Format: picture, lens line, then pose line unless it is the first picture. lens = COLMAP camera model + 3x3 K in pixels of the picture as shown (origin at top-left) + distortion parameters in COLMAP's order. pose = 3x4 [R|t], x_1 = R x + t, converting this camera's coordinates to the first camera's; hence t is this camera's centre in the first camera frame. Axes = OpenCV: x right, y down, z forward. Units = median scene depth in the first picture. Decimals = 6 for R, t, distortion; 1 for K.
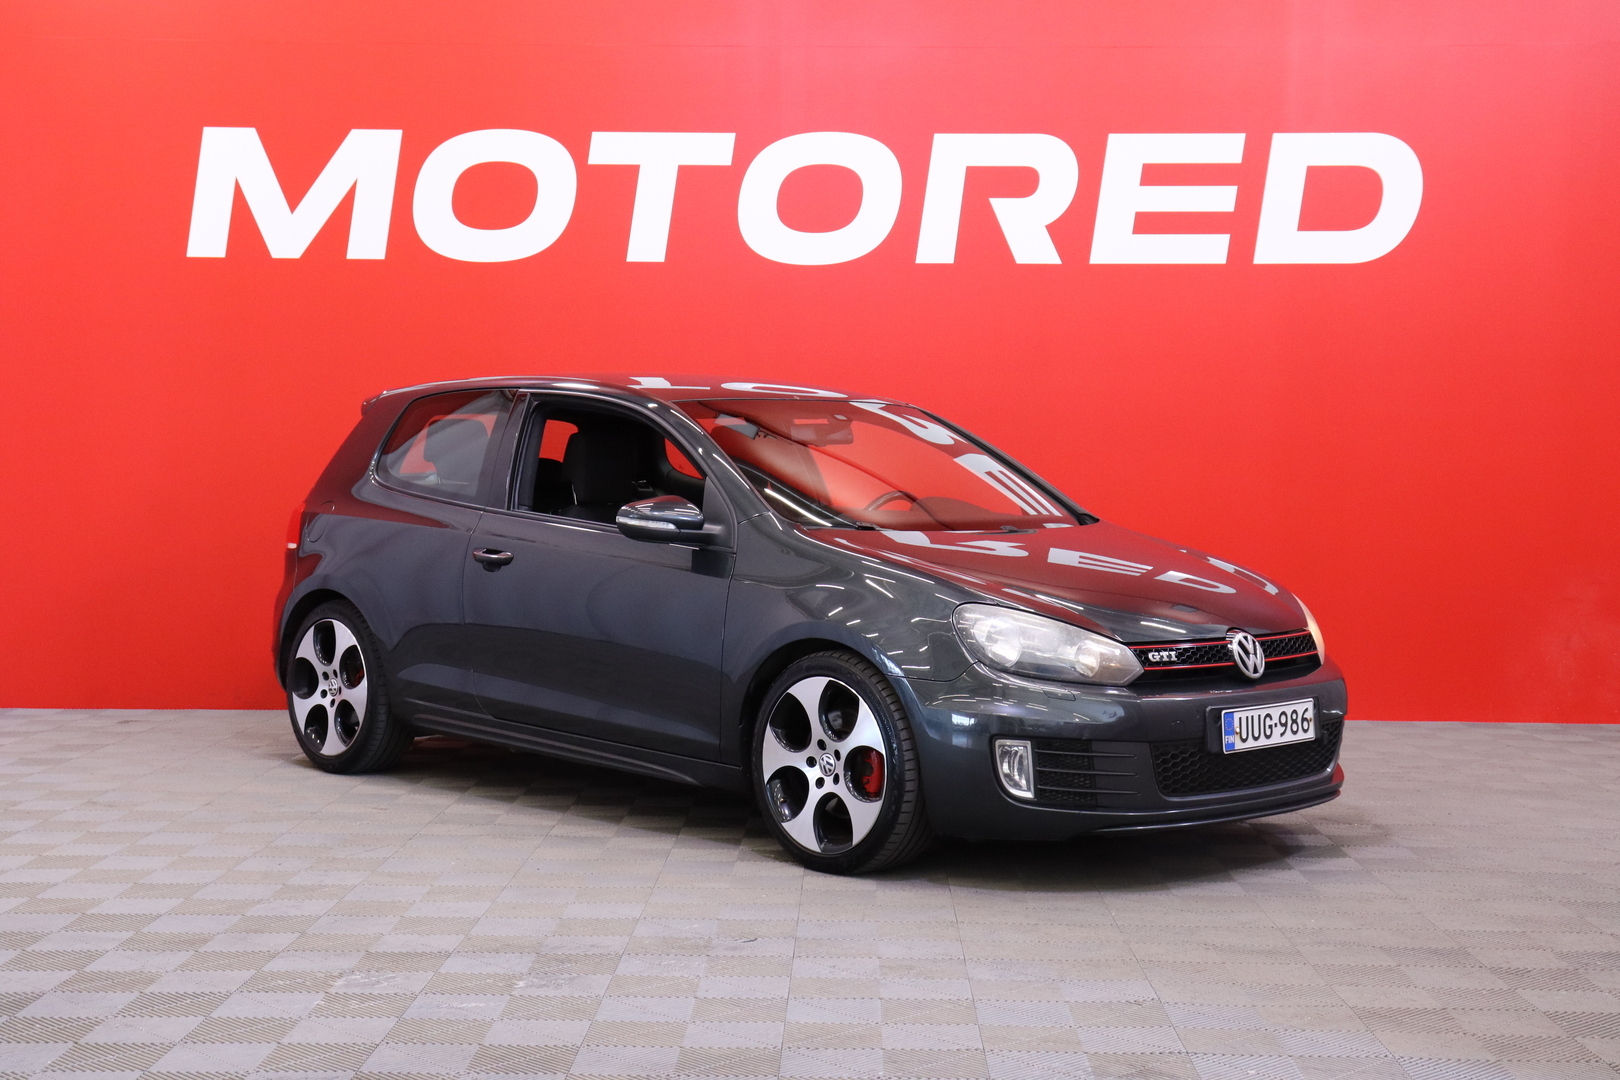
lens RADIAL K [[2290.2, 0, 808.8], [0, 2290.2, 537.0], [0, 0, 1]] dist [-0.059953, 0.000000]
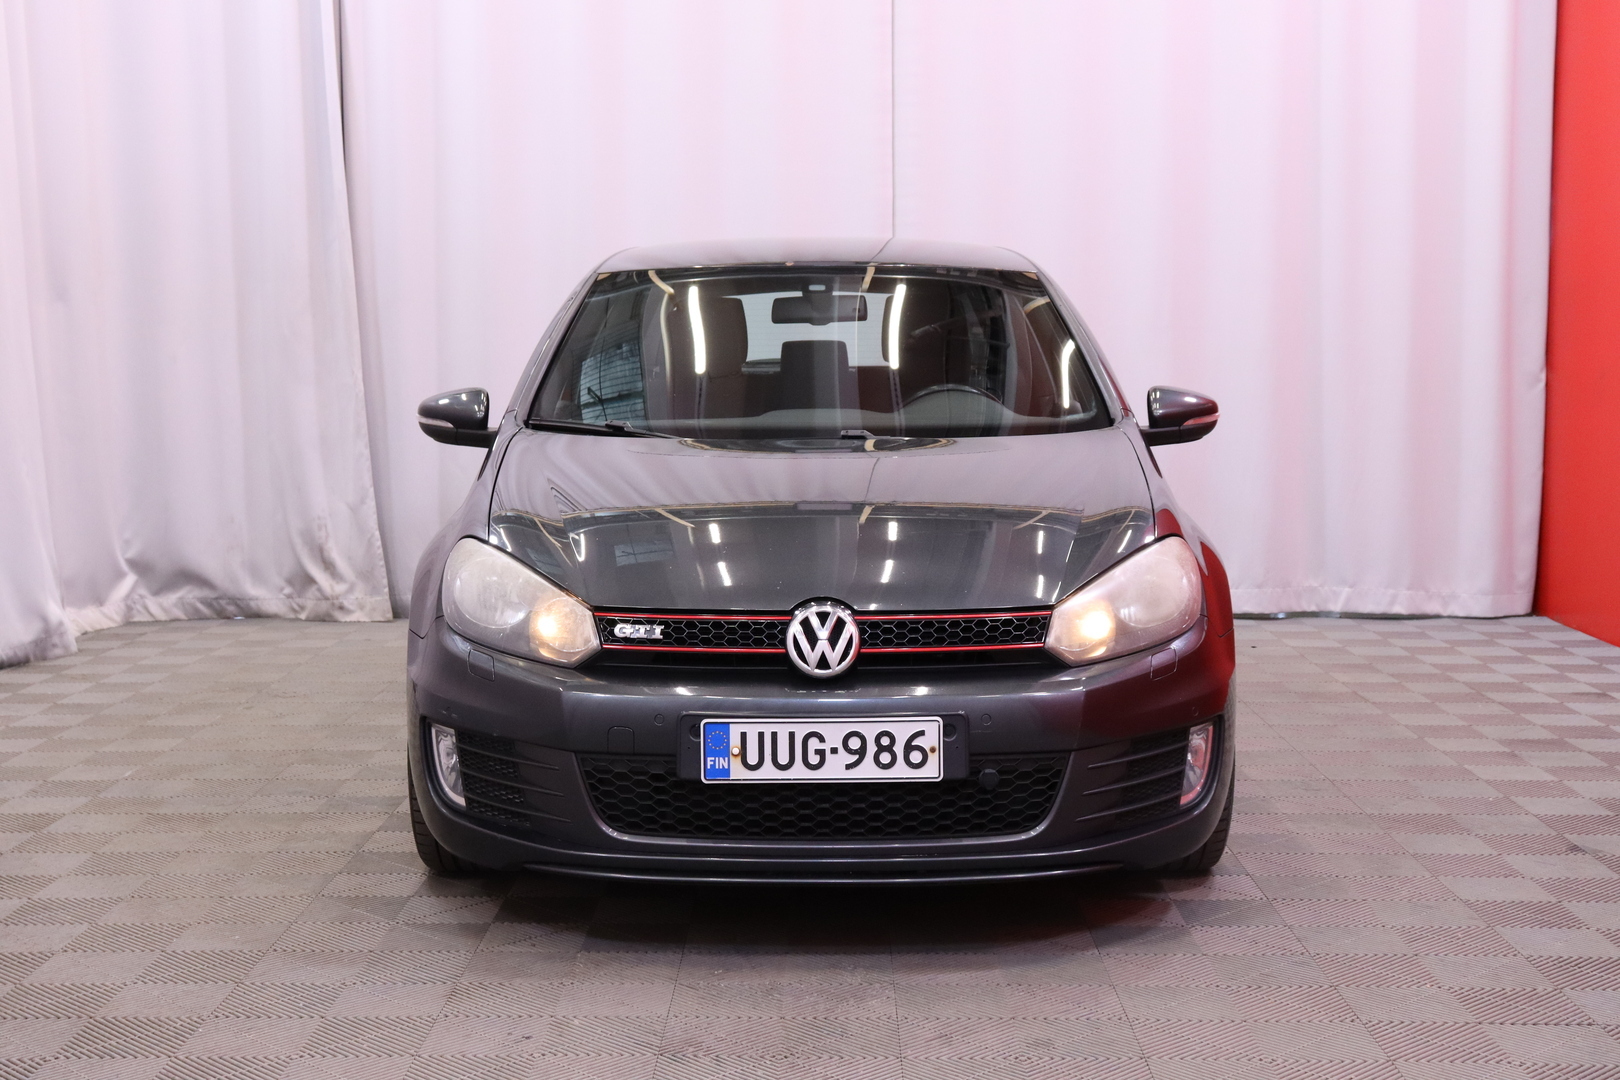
lens RADIAL K [[2221.9, 0, 802.5], [0, 2221.9, 535.0], [0, 0, 1]] dist [-0.019389, 0.000000]
pose [[0.723843, 0.059213, -0.687420, 0.637221], [-0.017338, 0.997557, 0.067671, -0.022570], [0.689747, -0.037065, 0.723101, 0.538814]]
